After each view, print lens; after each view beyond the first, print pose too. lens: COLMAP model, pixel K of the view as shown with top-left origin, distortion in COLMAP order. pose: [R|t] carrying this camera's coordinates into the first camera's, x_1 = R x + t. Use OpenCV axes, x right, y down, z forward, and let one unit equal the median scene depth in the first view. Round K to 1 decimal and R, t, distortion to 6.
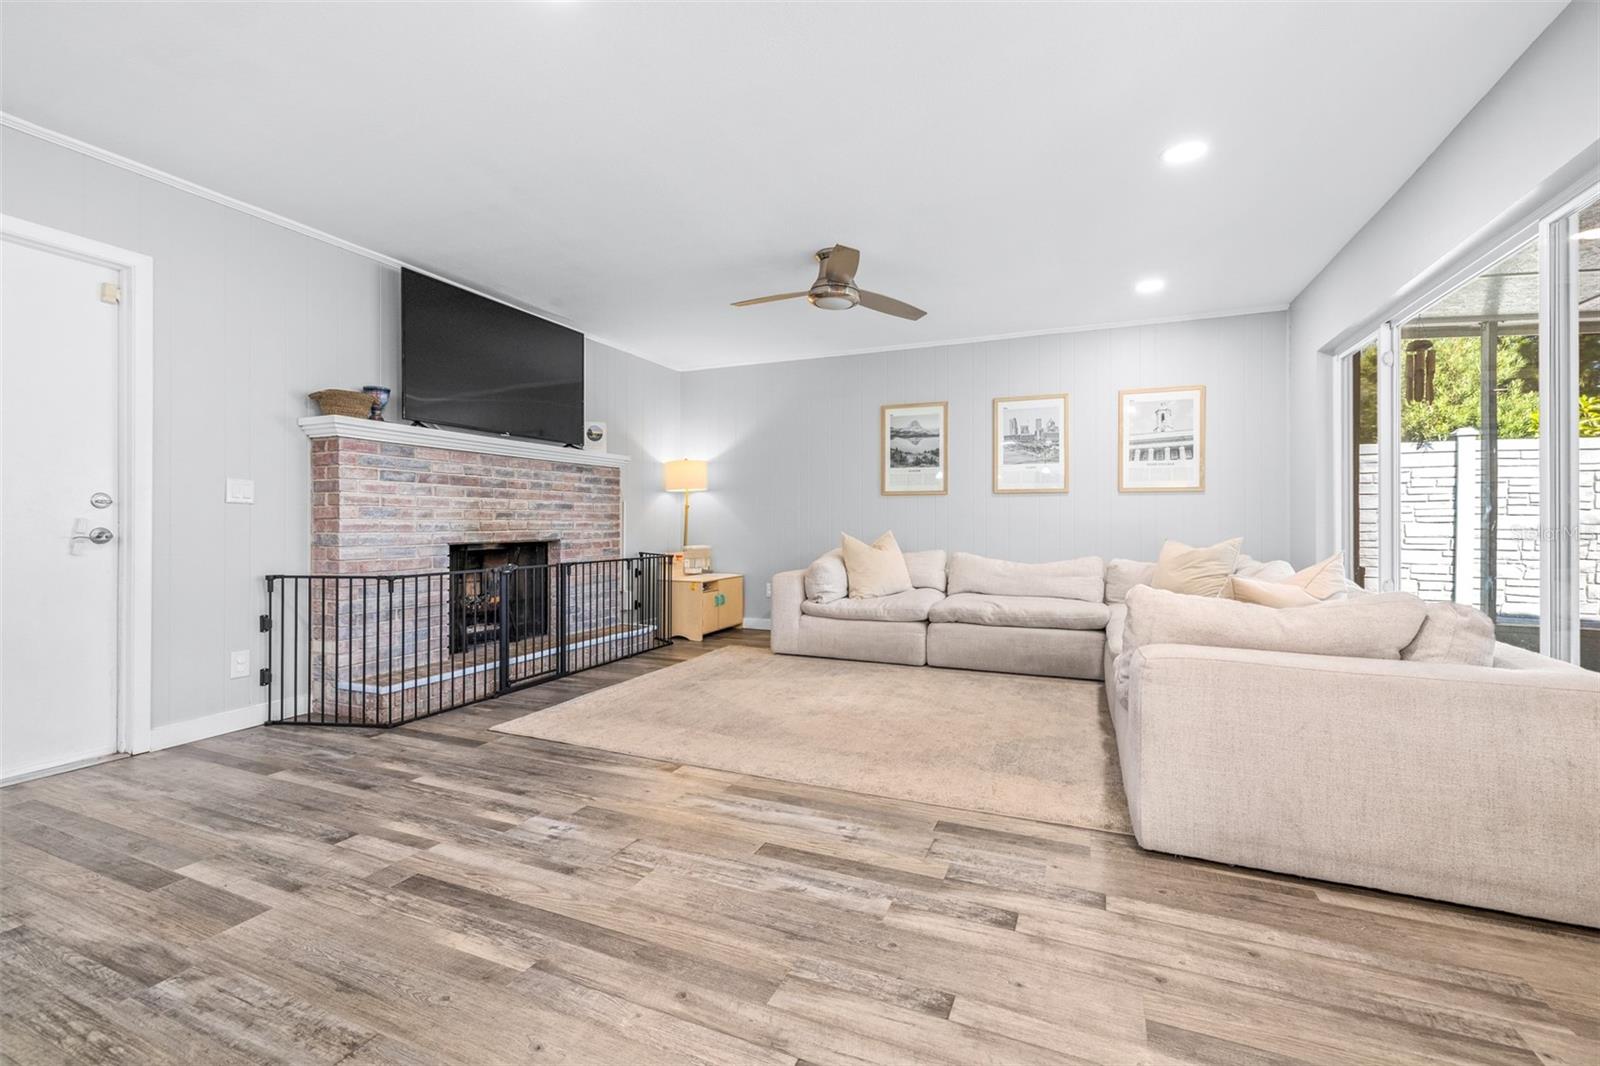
lens RADIAL K [[688.7, 0, 797.3], [0, 688.7, 527.2], [0, 0, 1]] dist [0.002220, -0.001144]
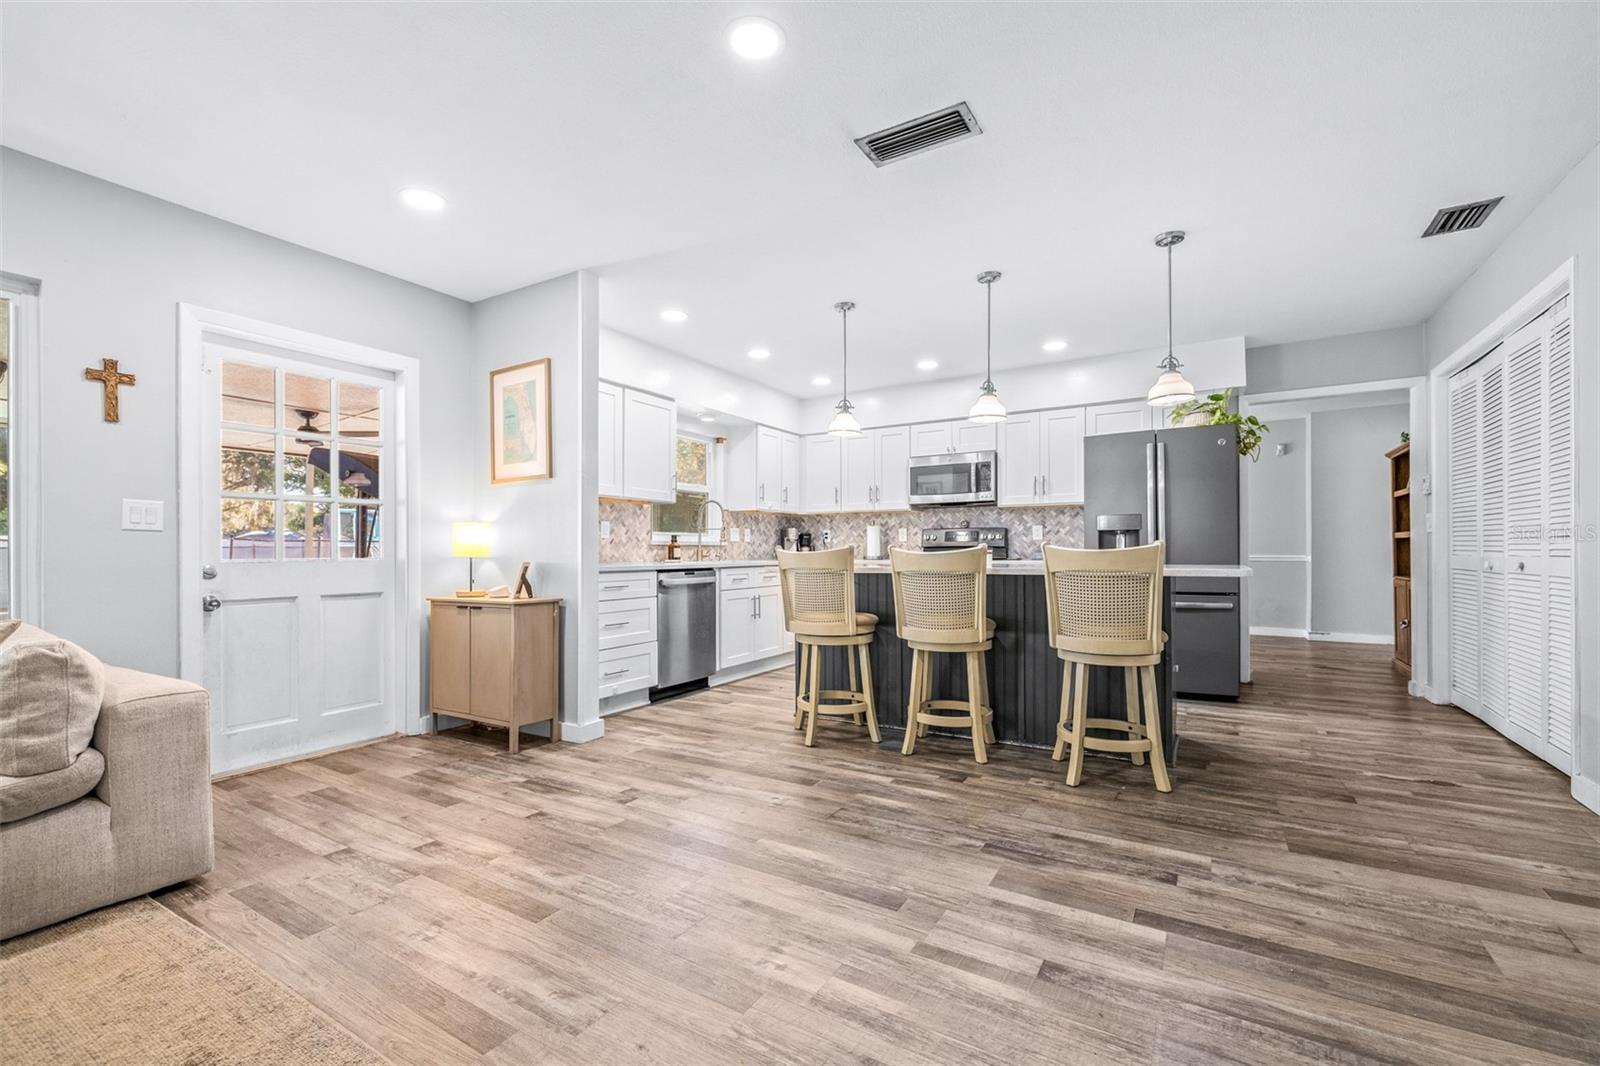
lens RADIAL K [[688.7, 0, 795.7], [0, 688.7, 544.1], [0, 0, 1]] dist [0.002220, -0.001144]
pose [[-0.989734, 0.004967, 0.142837, -0.535933], [0.004580, 0.999985, -0.003034, -0.022300], [-0.142850, -0.002349, -0.989742, 1.947425]]
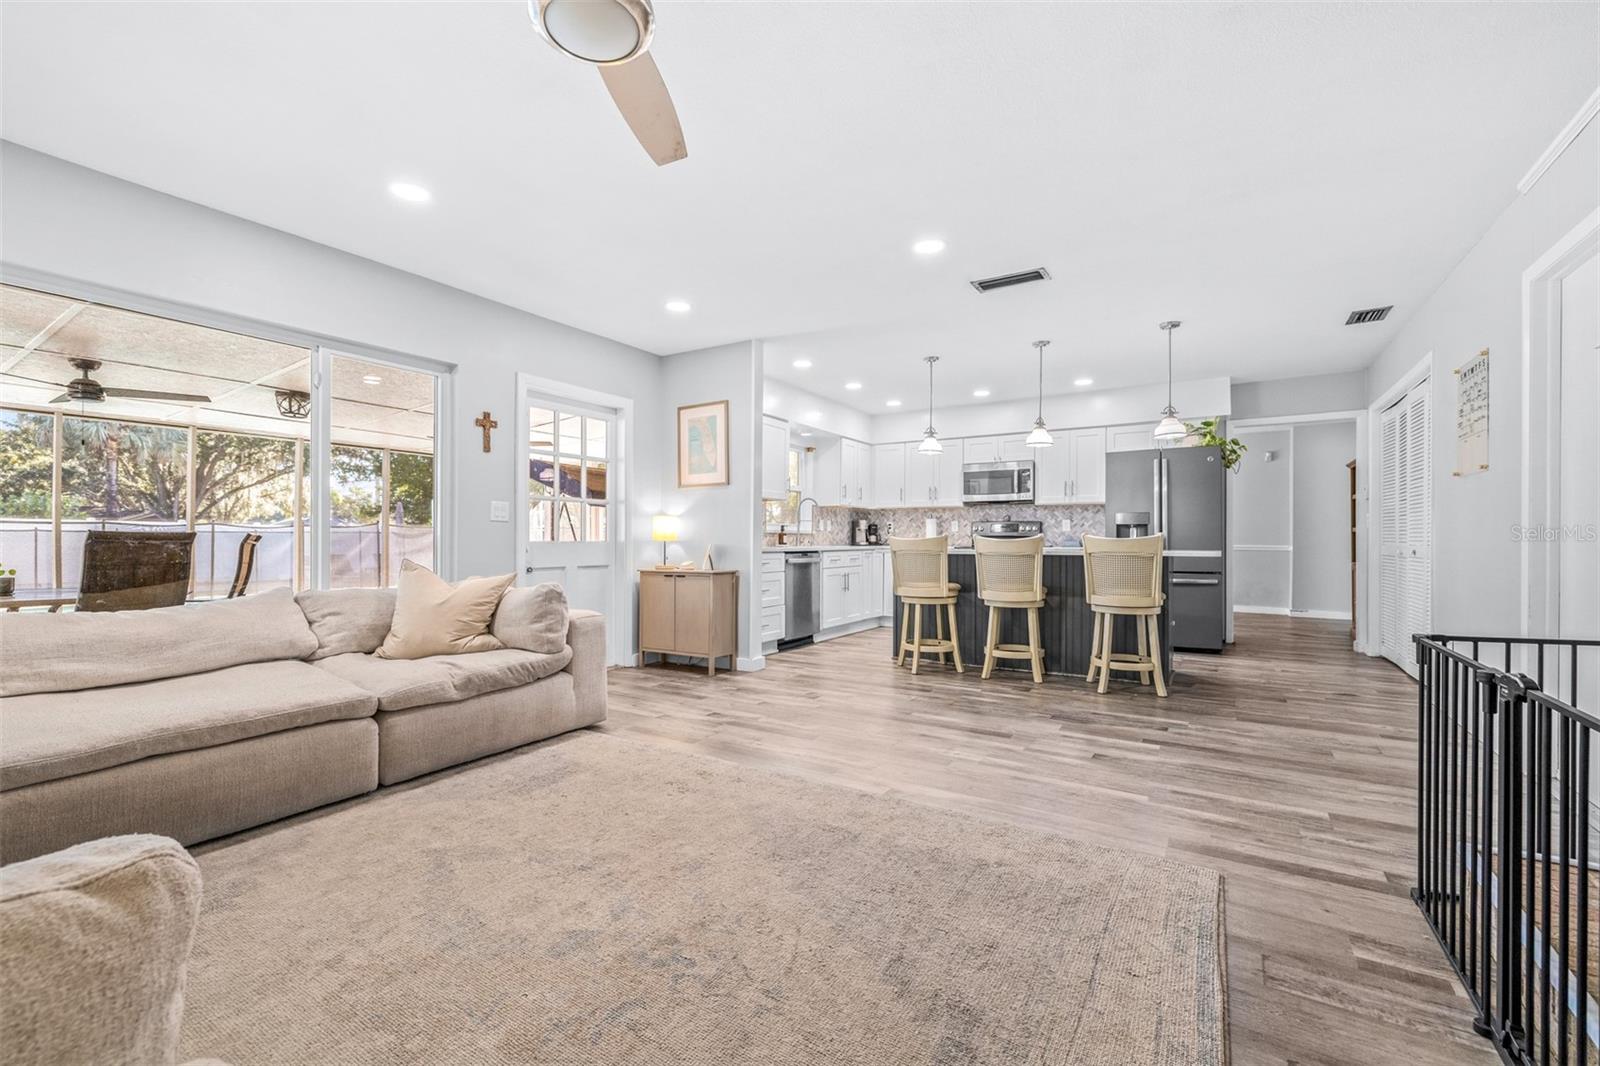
lens RADIAL K [[688.7, 0, 793.6], [0, 688.7, 534.8], [0, 0, 1]] dist [0.002220, -0.001144]
pose [[-0.987797, -0.002489, 0.155725, -0.269261], [-0.002576, 0.999997, -0.000355, -0.019595], [-0.155723, -0.000752, -0.987800, 2.763809]]
